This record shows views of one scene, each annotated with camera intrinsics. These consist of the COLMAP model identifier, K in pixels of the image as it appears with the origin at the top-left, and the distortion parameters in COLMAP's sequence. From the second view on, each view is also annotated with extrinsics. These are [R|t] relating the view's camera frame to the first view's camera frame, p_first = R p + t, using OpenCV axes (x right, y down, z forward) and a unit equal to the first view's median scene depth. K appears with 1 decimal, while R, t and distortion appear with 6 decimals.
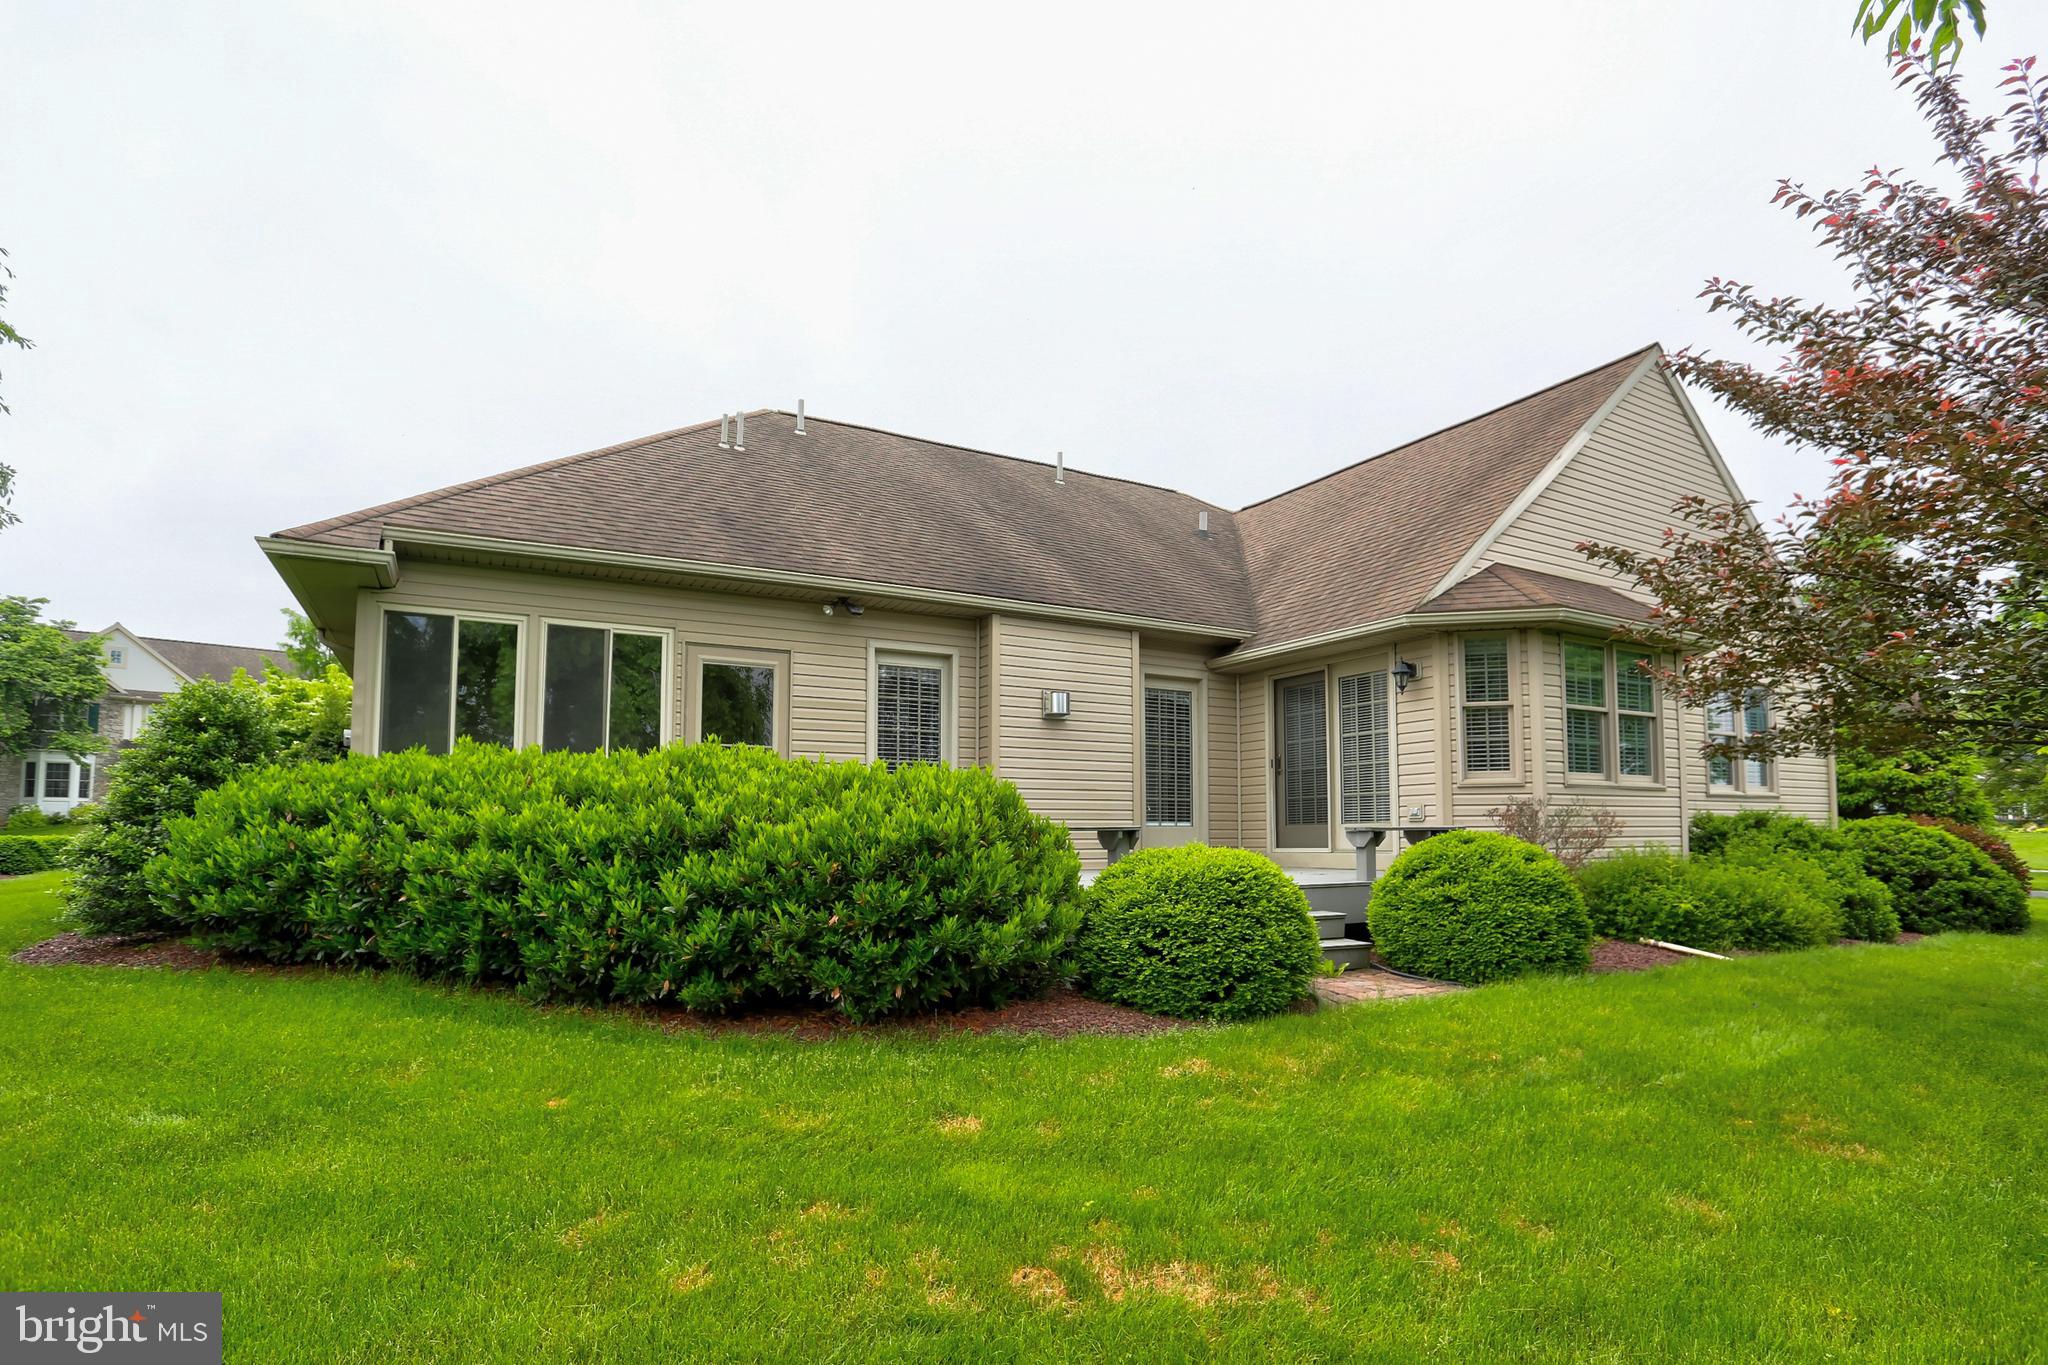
lens RADIAL K [[1014.5, 0, 1040.8], [0, 1014.5, 687.7], [0, 0, 1]] dist [-0.066523, 0.026344]
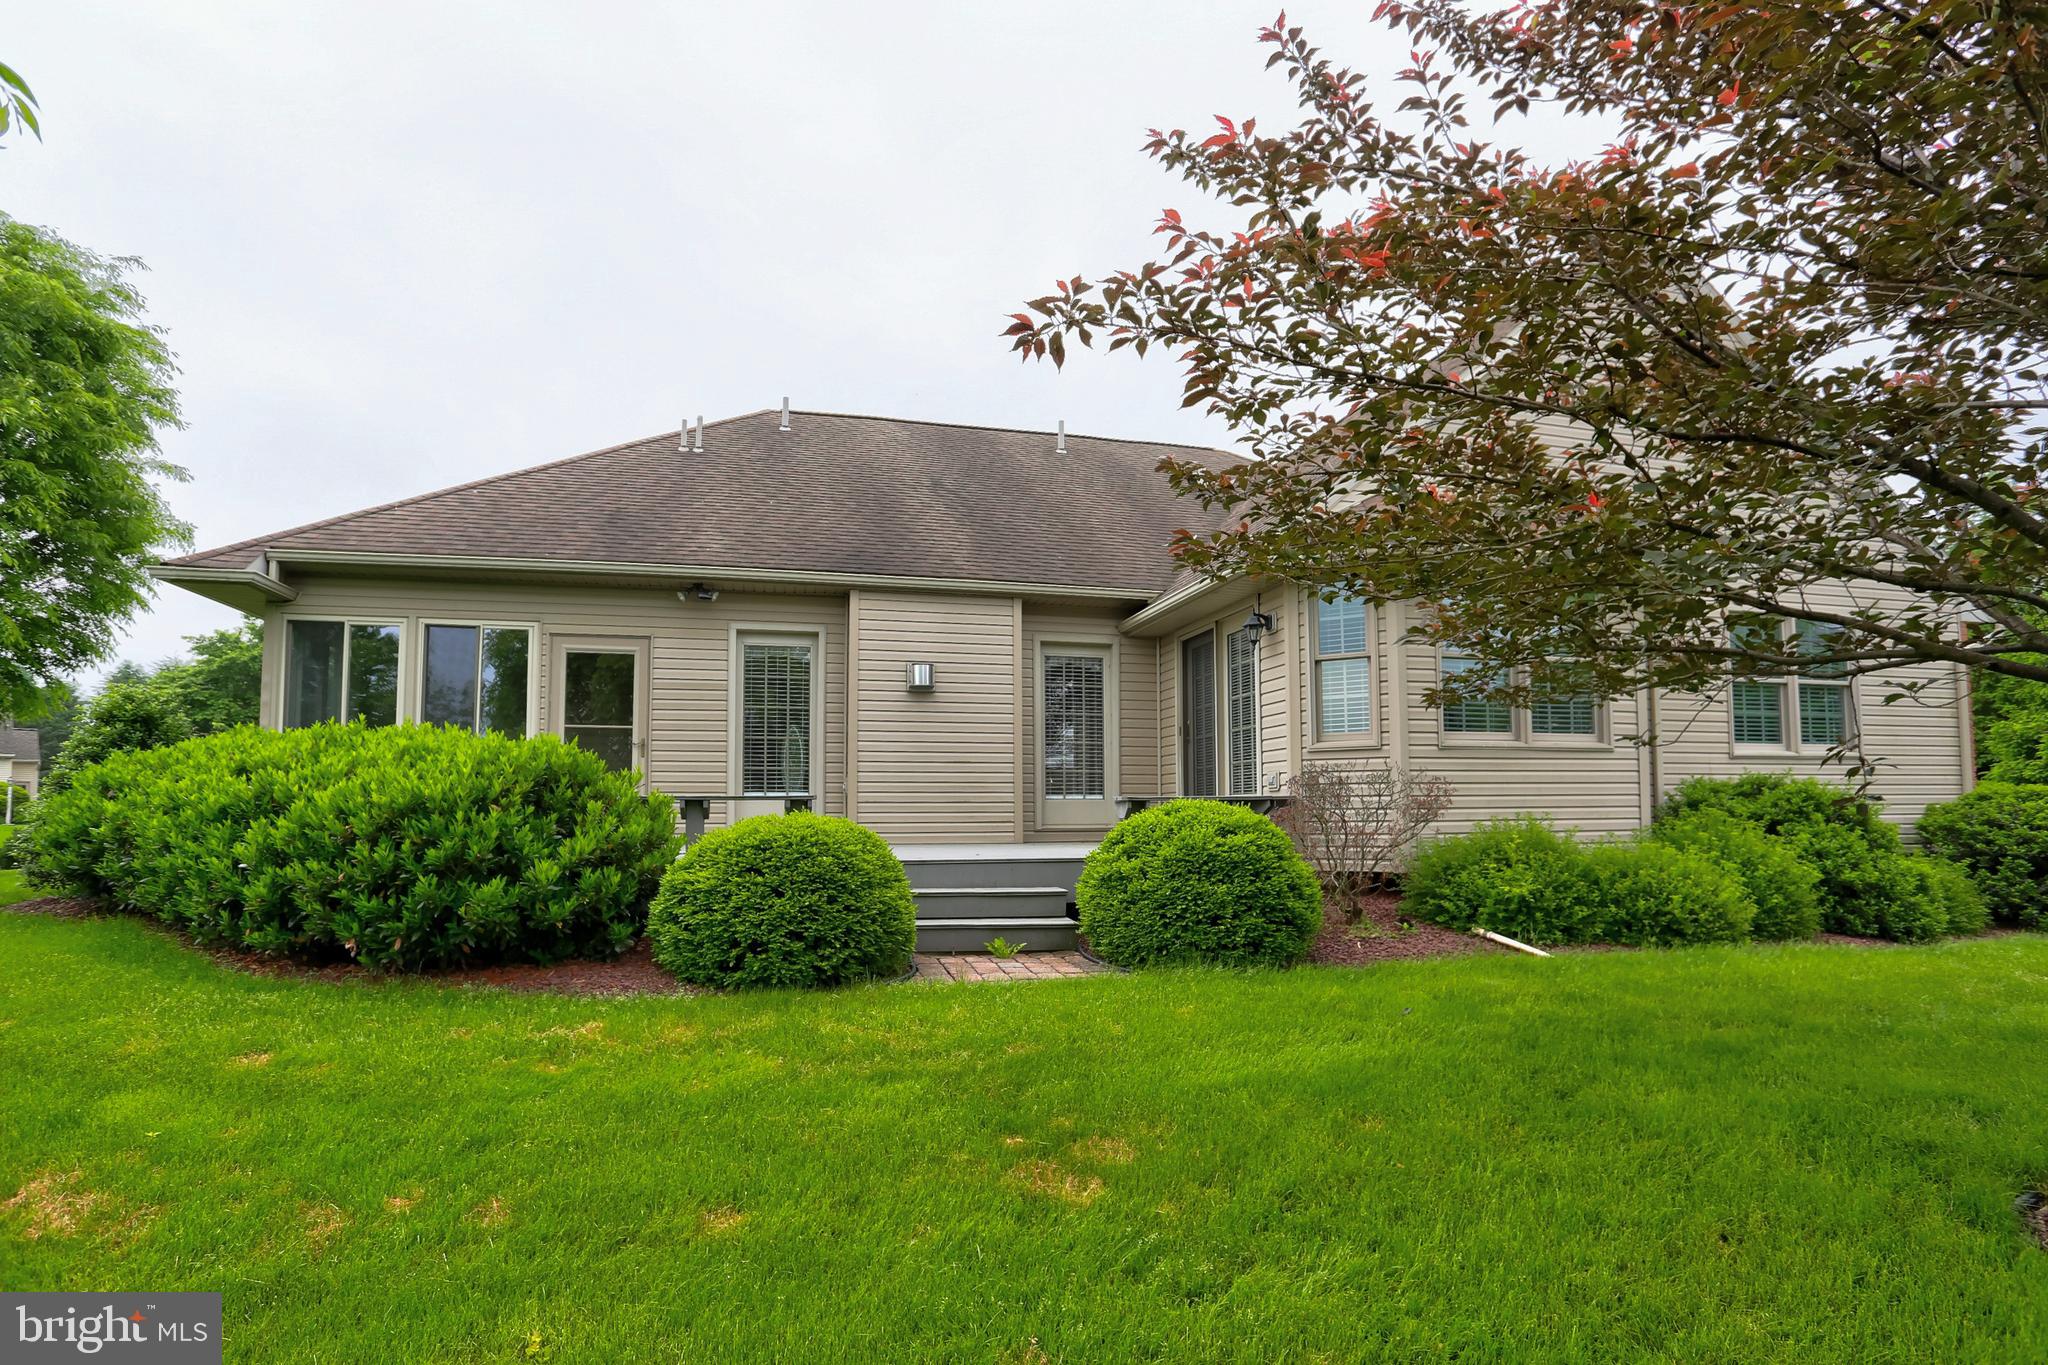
lens RADIAL K [[1014.5, 0, 1028.3], [0, 1014.5, 679.5], [0, 0, 1]] dist [-0.066523, 0.026344]
pose [[0.963404, -0.040256, -0.265013, 0.414010], [0.042977, 0.999066, 0.004476, 0.021140], [0.264586, -0.015701, 0.964234, 0.080847]]
